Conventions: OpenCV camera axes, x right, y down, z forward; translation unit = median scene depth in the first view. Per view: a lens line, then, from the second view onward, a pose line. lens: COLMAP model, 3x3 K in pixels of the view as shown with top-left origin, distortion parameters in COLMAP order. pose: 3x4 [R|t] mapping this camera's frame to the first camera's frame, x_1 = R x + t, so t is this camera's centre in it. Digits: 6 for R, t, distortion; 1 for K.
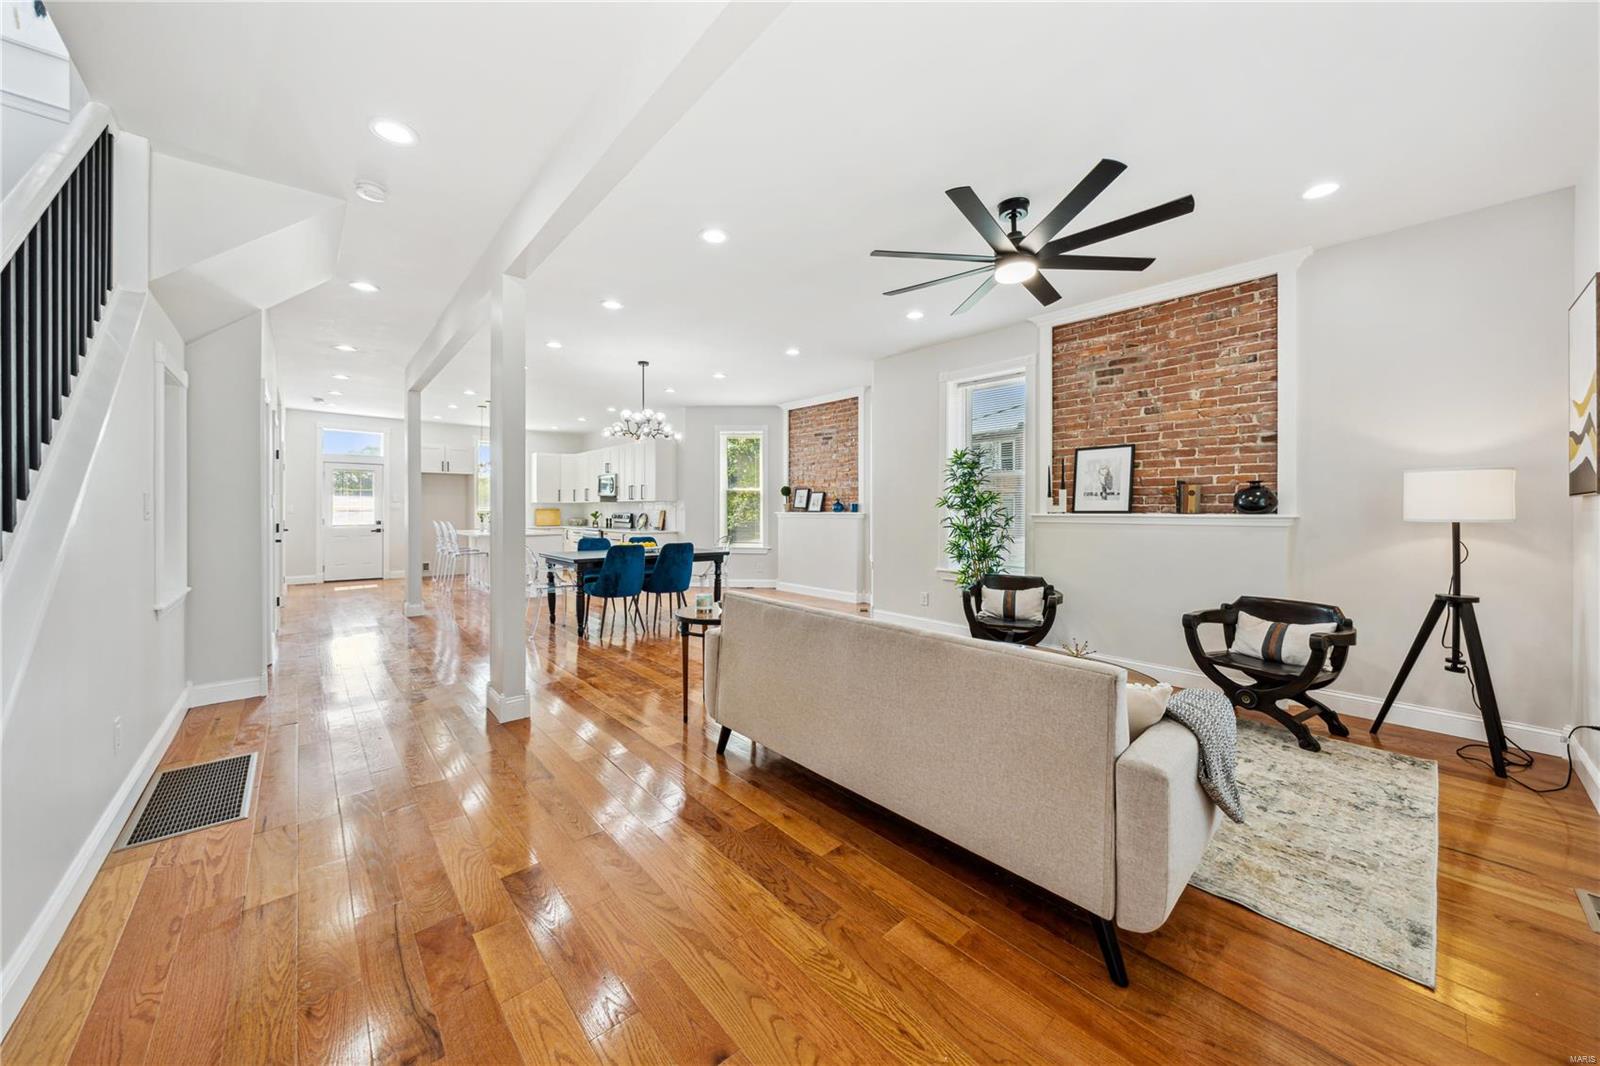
lens RADIAL K [[554.2, 0, 799.1], [0, 554.2, 524.5], [0, 0, 1]] dist [-0.001673, -0.000078]
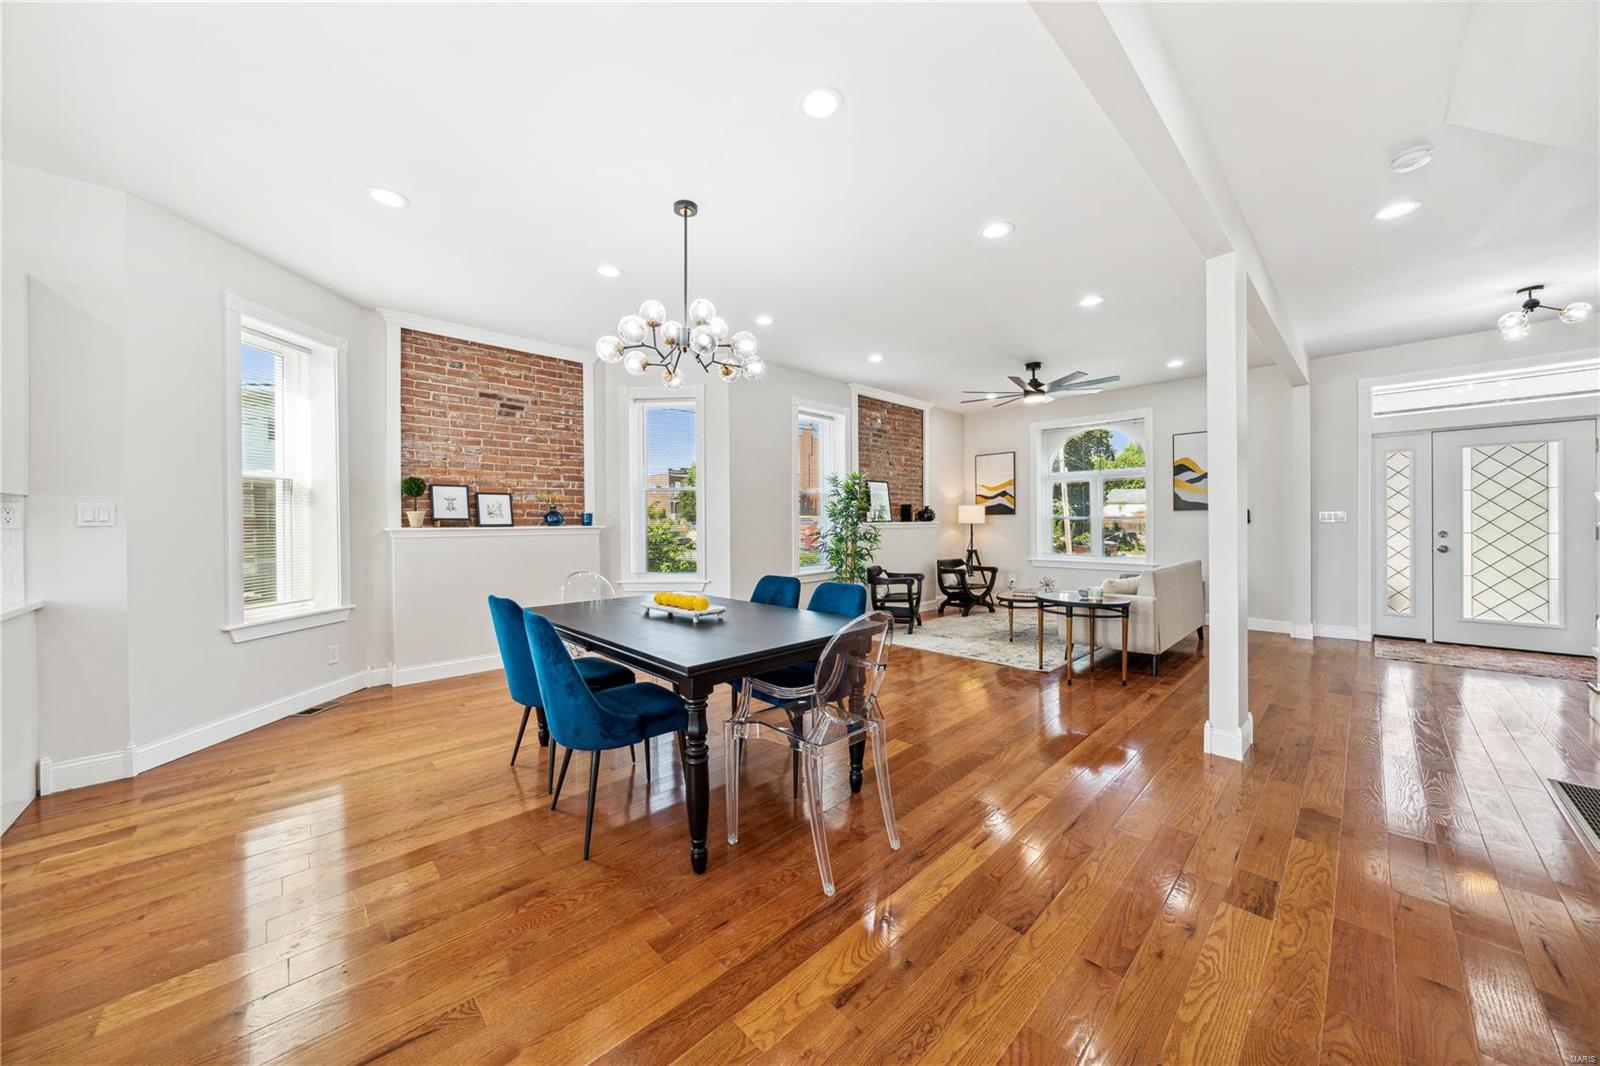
lens RADIAL K [[554.2, 0, 799.1], [0, 554.2, 524.5], [0, 0, 1]] dist [-0.001673, -0.000078]
pose [[-0.035156, -0.006975, 0.999358, -0.576774], [0.033938, 0.999391, 0.008169, -0.018646], [-0.998805, 0.034203, -0.034898, 0.704666]]
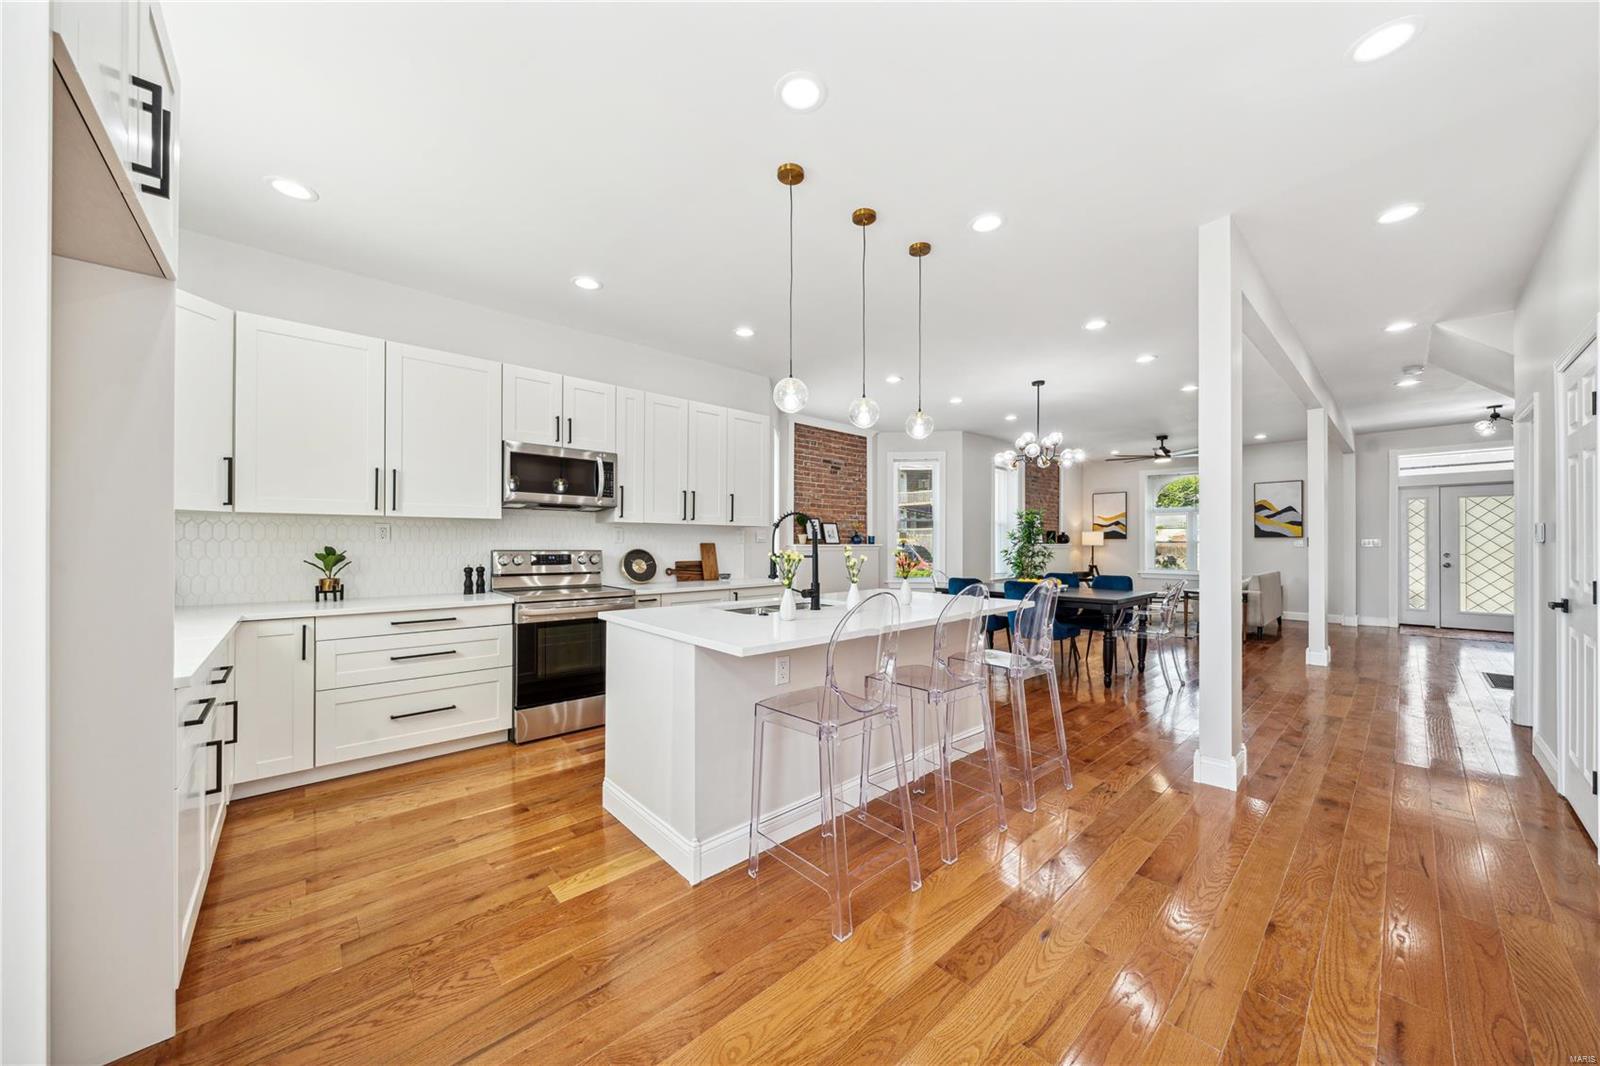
lens RADIAL K [[556.3, 0, 806.9], [0, 556.3, 540.9], [0, 0, 1]] dist [-0.000869, -0.000120]
pose [[-0.014702, 0.000953, 0.999891, -0.914881], [0.024925, 0.999689, -0.000587, -0.028955], [-0.999581, 0.024914, -0.014721, 1.065645]]
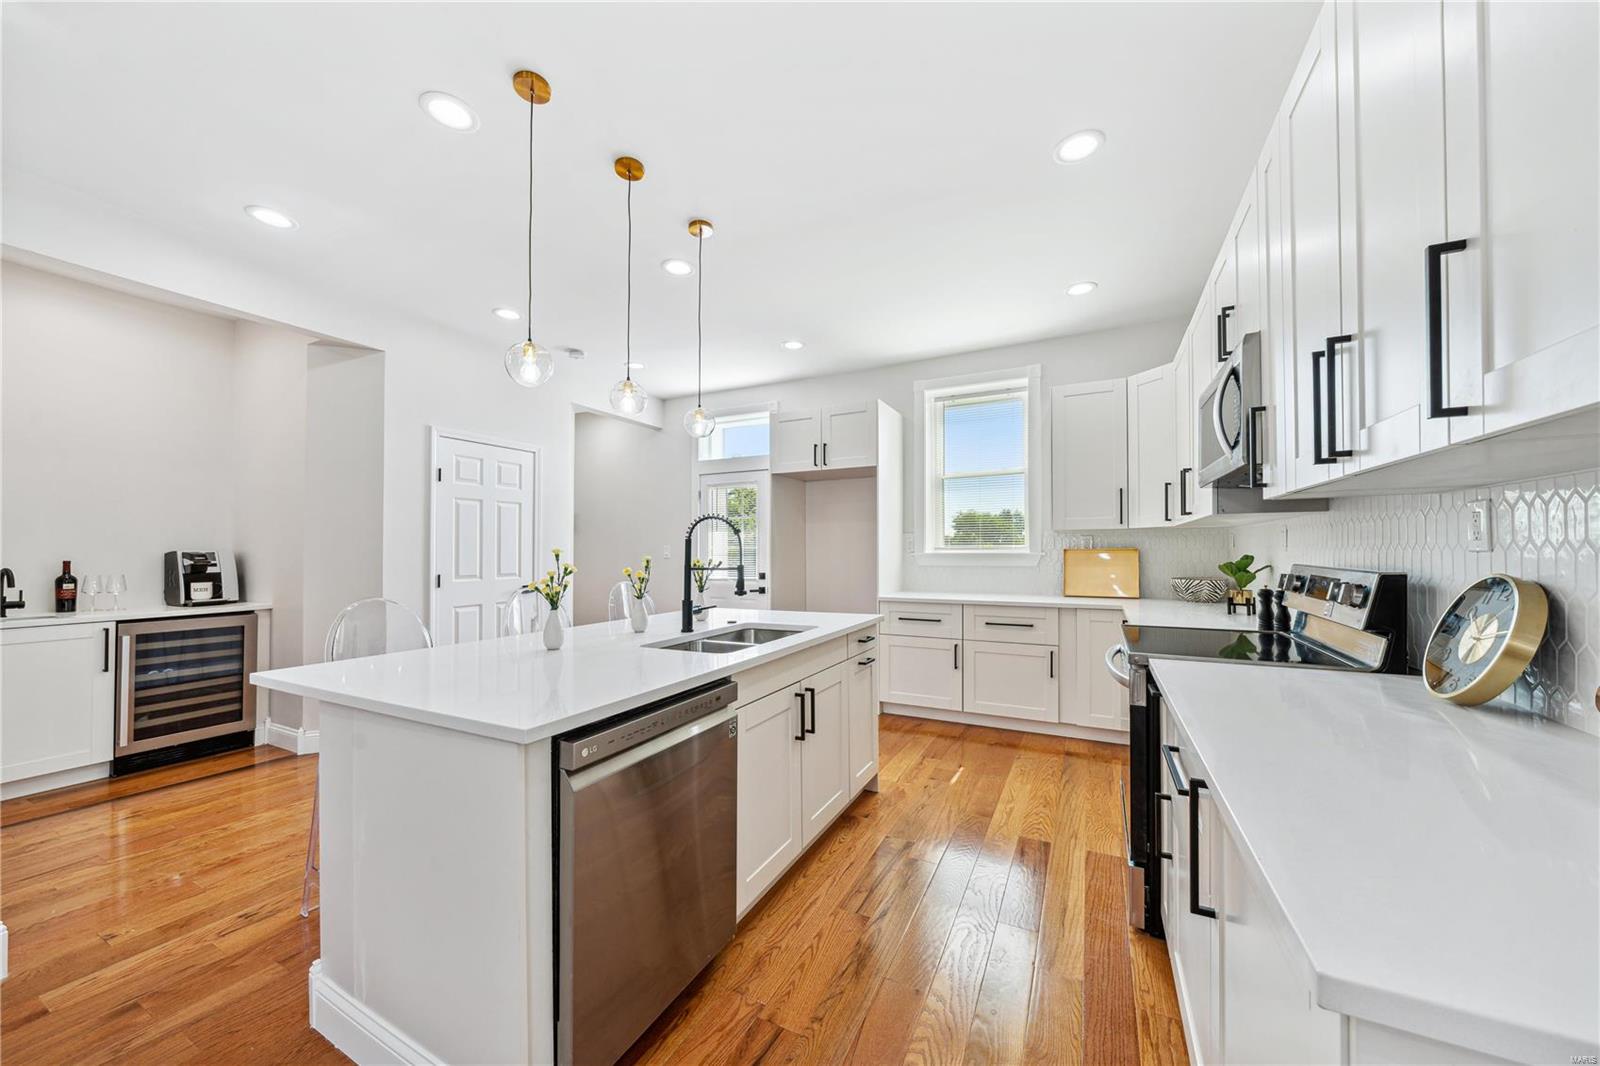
lens RADIAL K [[556.3, 0, 806.9], [0, 556.3, 540.9], [0, 0, 1]] dist [-0.000869, -0.000120]
pose [[0.362383, -0.021846, -0.931773, -0.276305], [-0.018908, 0.999347, -0.030784, -0.026355], [0.931838, 0.028773, 0.361733, 1.006893]]
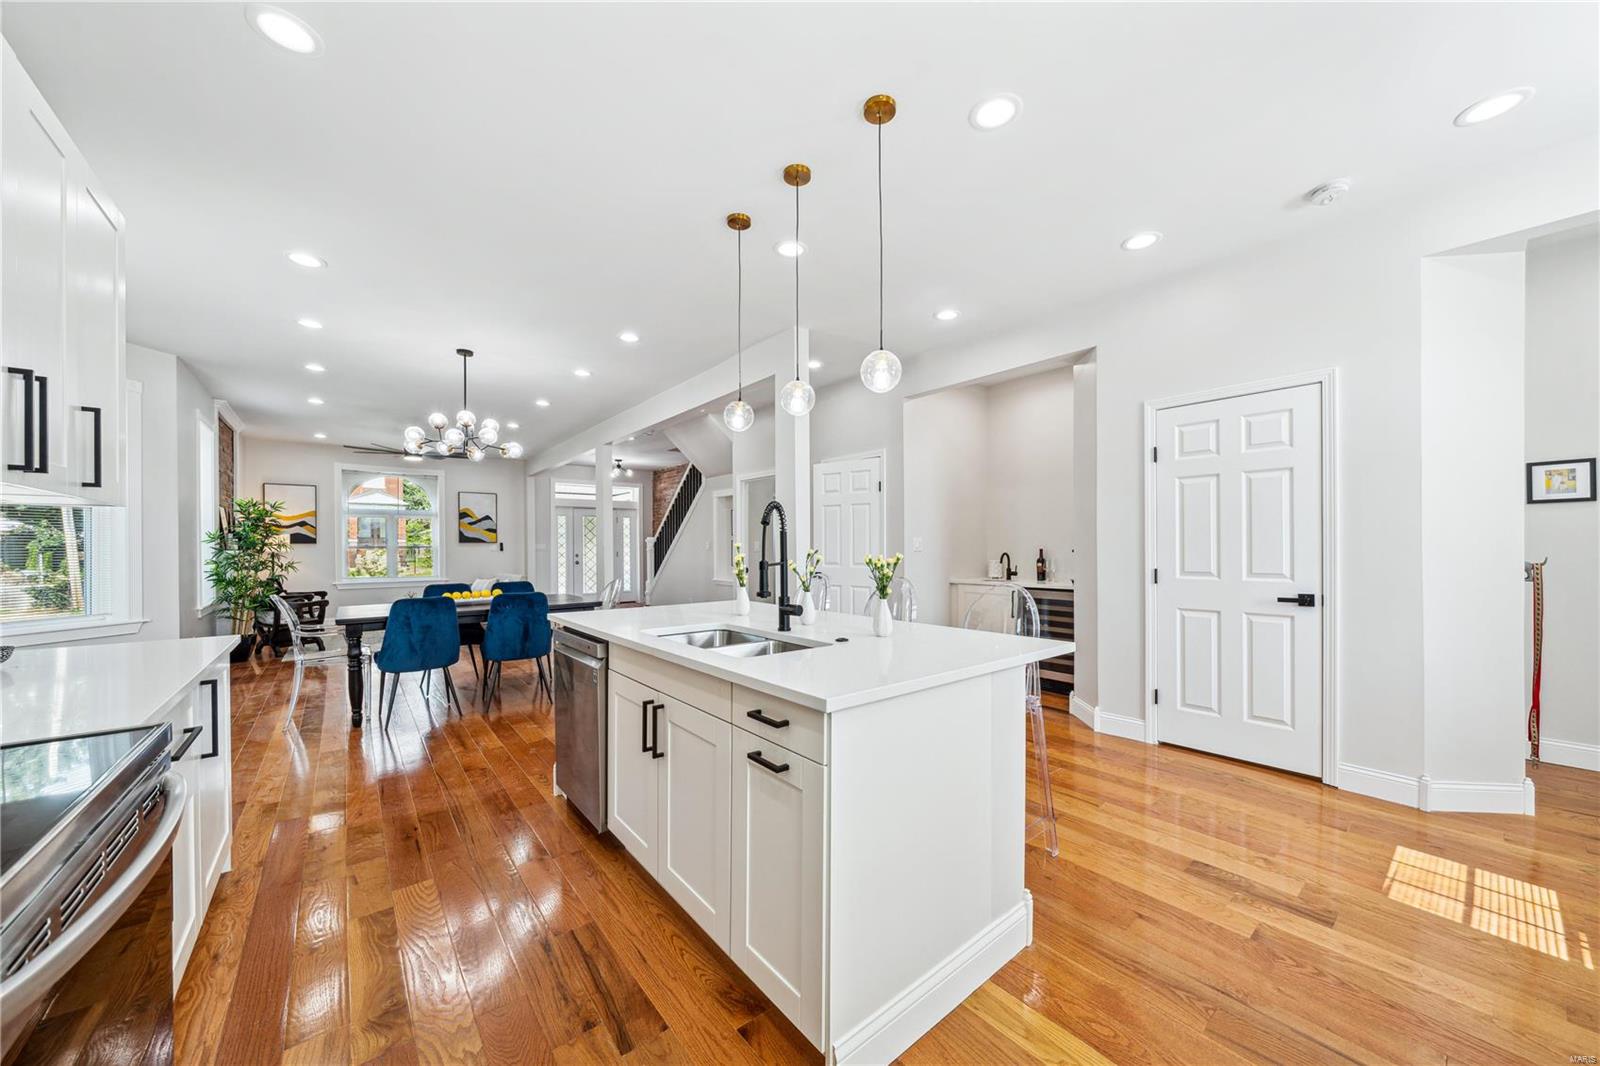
lens RADIAL K [[564.5, 0, 797.2], [0, 564.5, 552.2], [0, 0, 1]] dist [-0.001263, -0.000108]
pose [[-0.998517, 0.001325, 0.054427, -0.592697], [0.003292, 0.999344, 0.036076, -0.034921], [-0.054344, 0.036202, -0.997866, 1.329174]]
